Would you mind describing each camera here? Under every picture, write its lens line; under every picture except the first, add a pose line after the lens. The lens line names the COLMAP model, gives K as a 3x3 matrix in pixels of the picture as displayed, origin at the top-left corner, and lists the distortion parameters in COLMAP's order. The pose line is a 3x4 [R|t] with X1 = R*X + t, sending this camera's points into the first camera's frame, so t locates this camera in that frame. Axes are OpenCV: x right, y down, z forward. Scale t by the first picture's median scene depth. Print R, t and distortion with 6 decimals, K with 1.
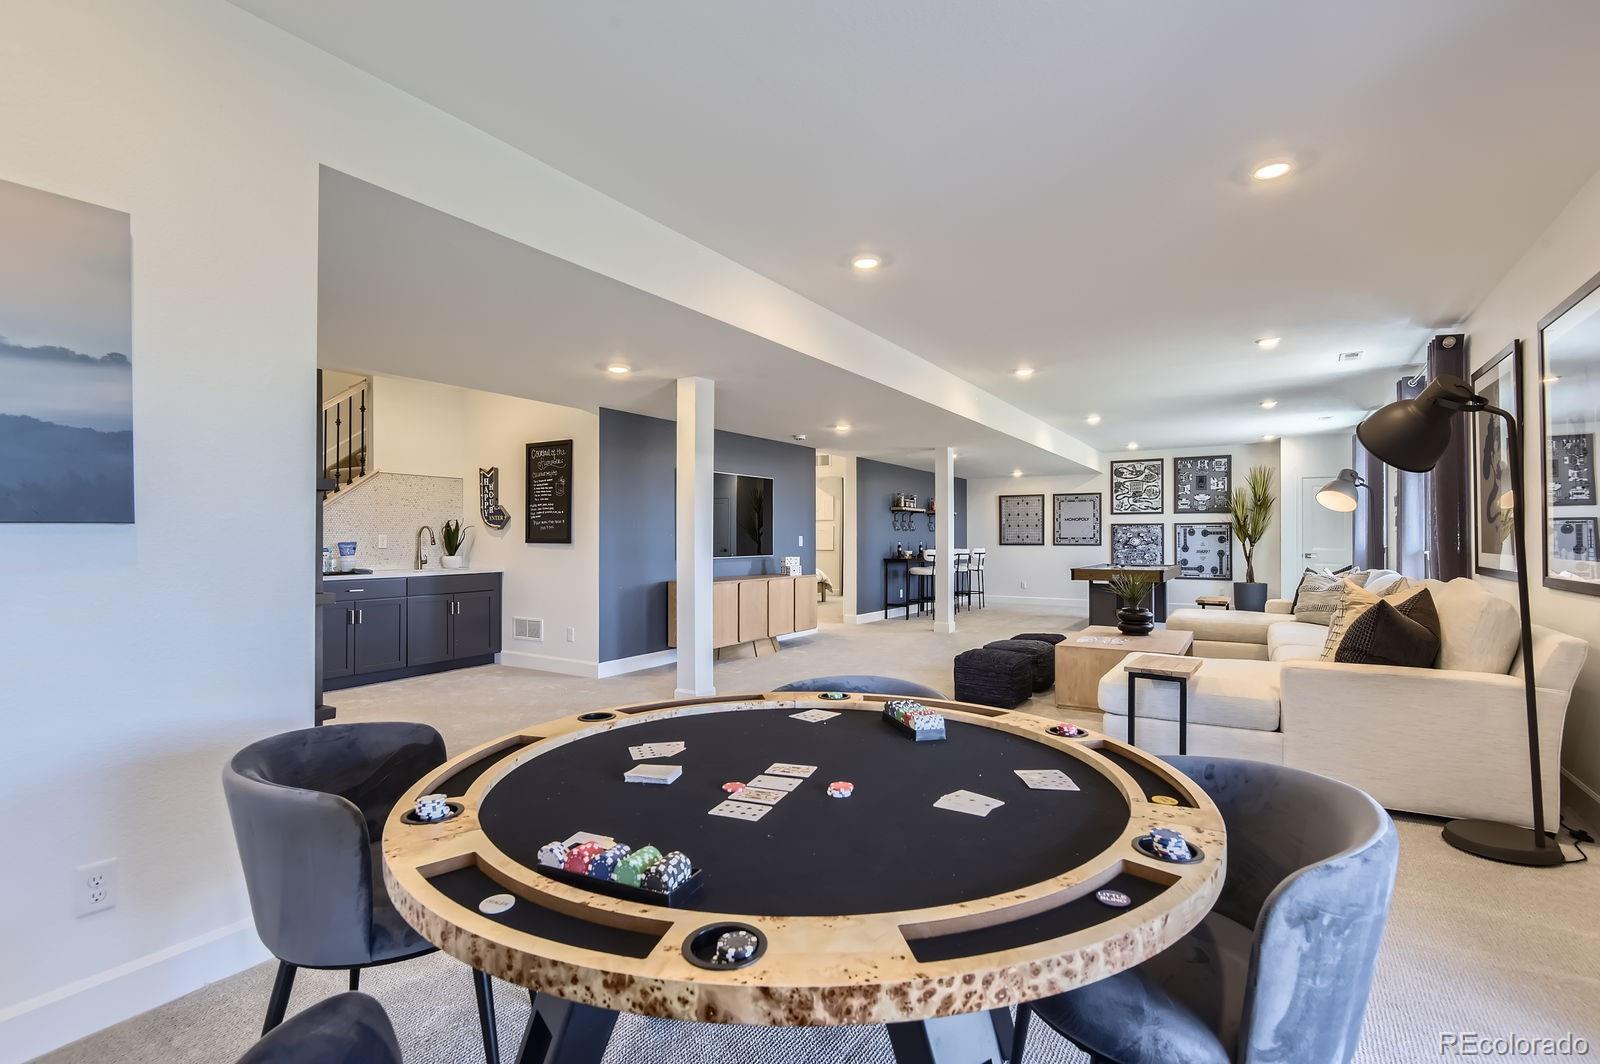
lens RADIAL K [[742.9, 0, 796.9], [0, 742.9, 532.9], [0, 0, 1]] dist [0.006109, -0.007459]
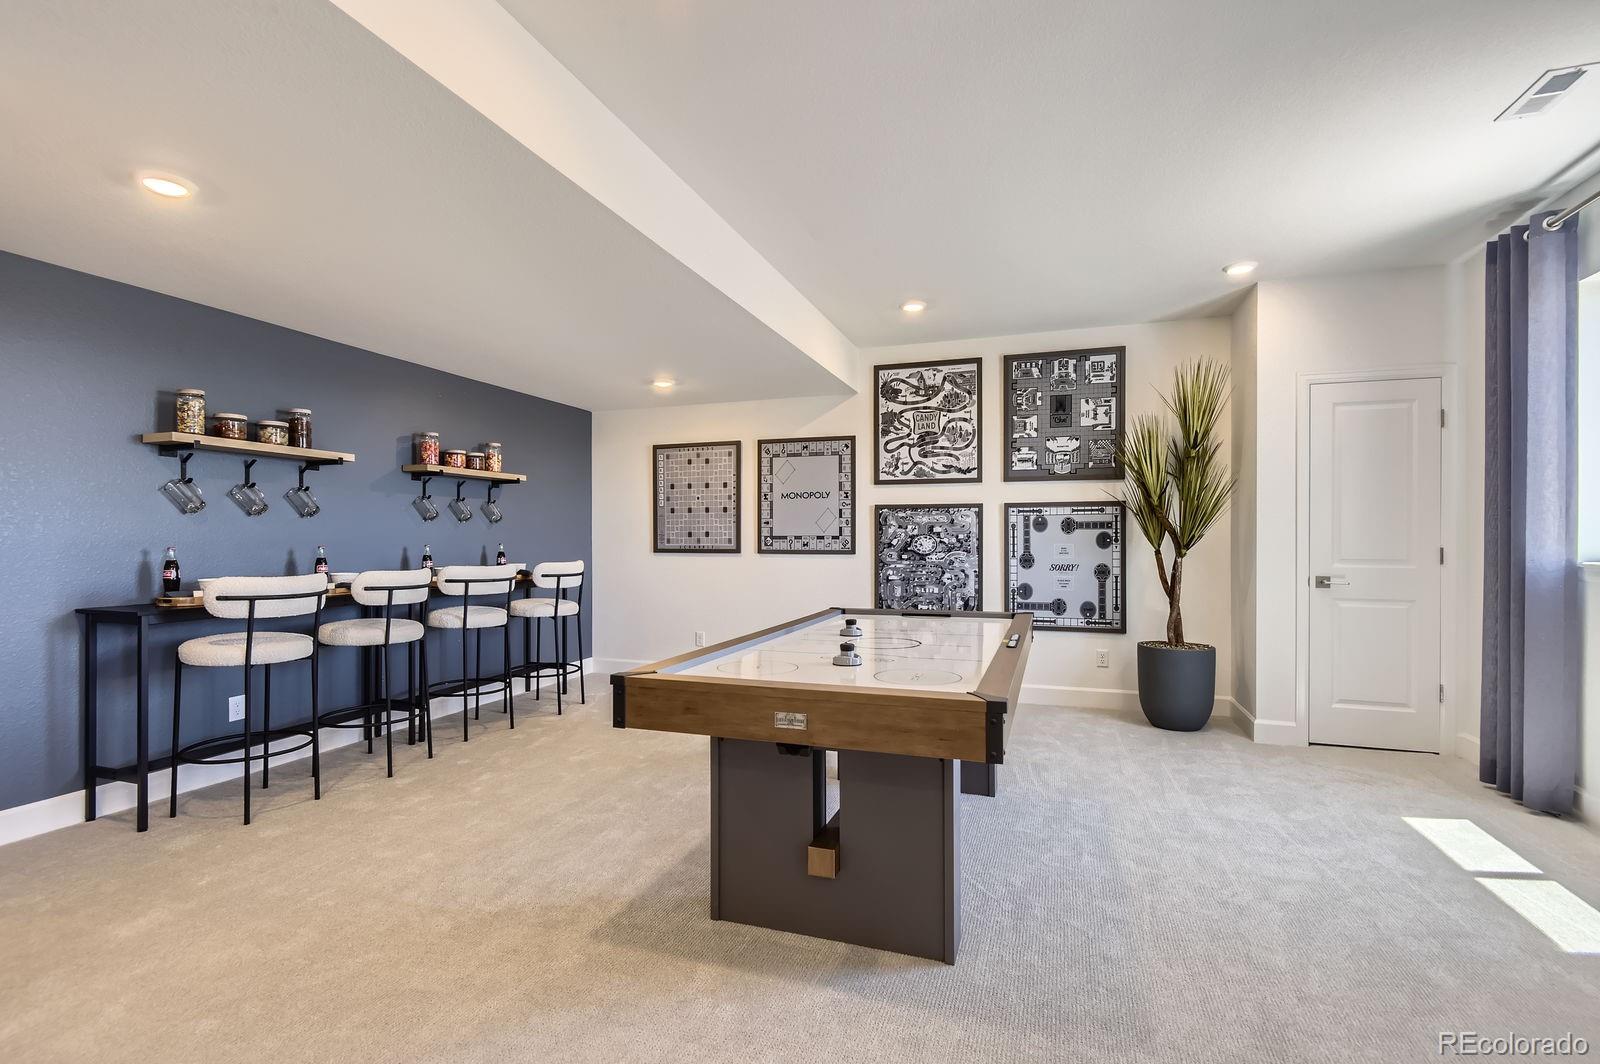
lens RADIAL K [[742.9, 0, 812.9], [0, 742.9, 536.5], [0, 0, 1]] dist [0.006109, -0.007459]
pose [[0.969389, 0.000528, 0.245528, 0.302735], [-0.001314, 0.999995, 0.003038, 0.005839], [-0.245526, -0.003267, 0.969385, 0.628944]]
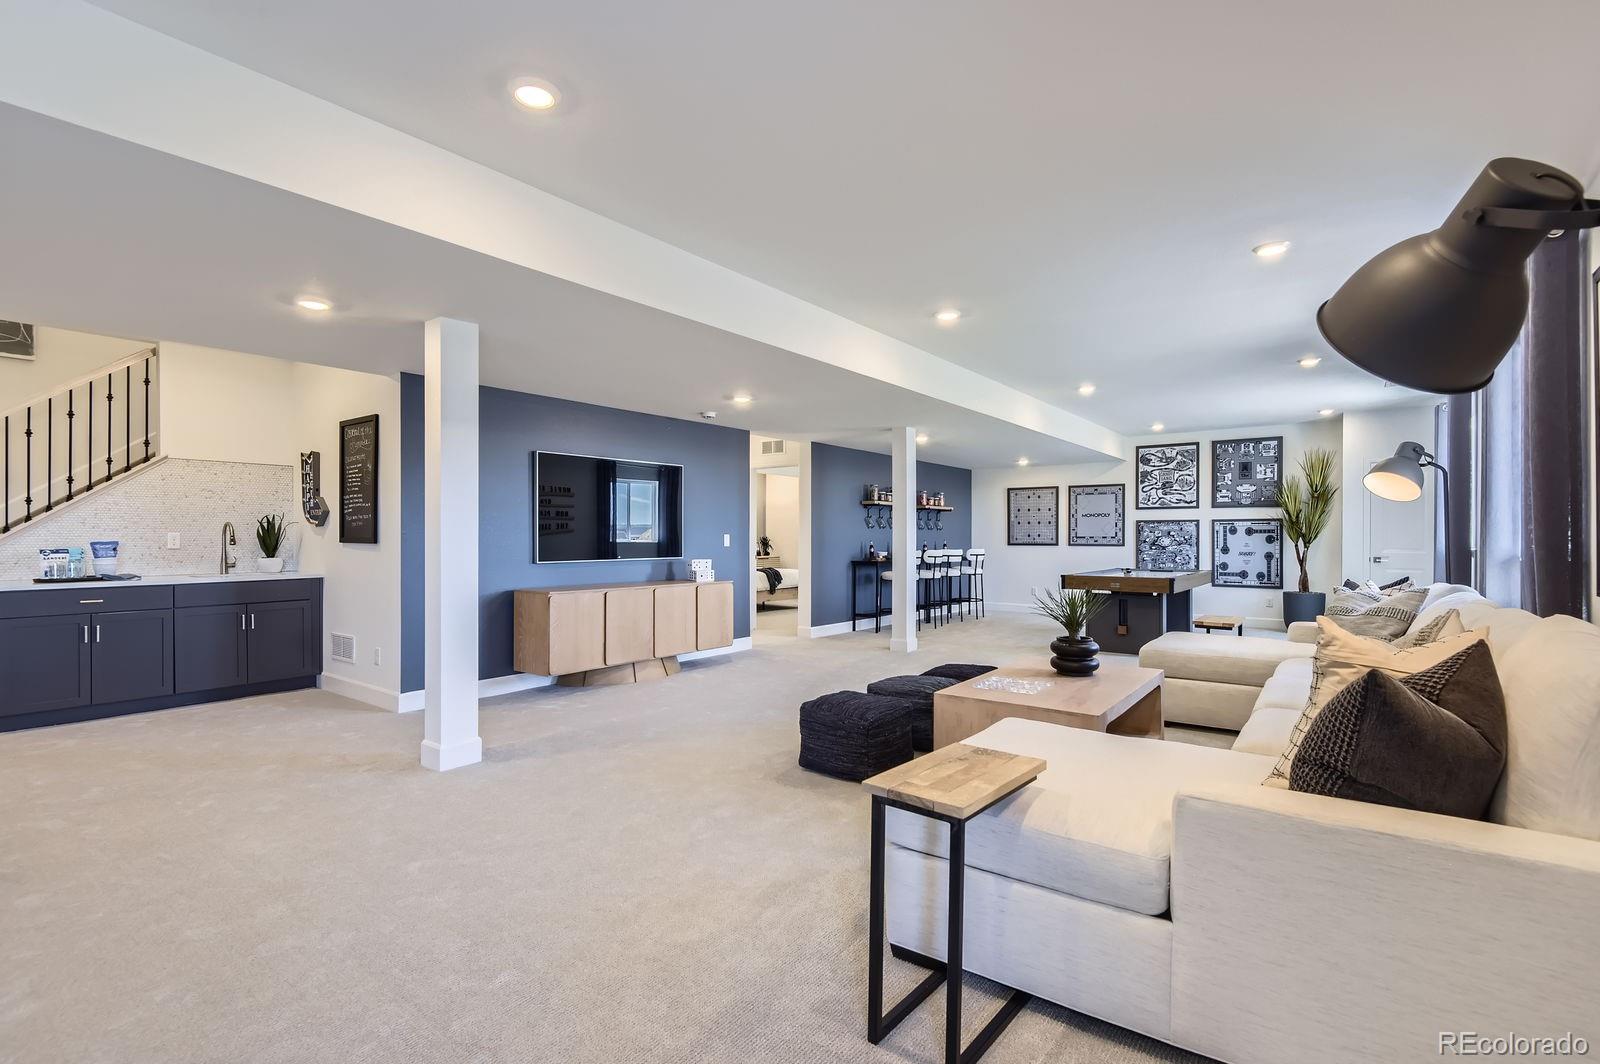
lens RADIAL K [[742.9, 0, 796.2], [0, 742.9, 540.0], [0, 0, 1]] dist [0.006109, -0.007459]
pose [[0.995902, 0.001732, -0.090425, 0.124701], [-0.000675, 0.999931, 0.011721, 0.000409], [0.090439, -0.011612, 0.995834, 0.133358]]
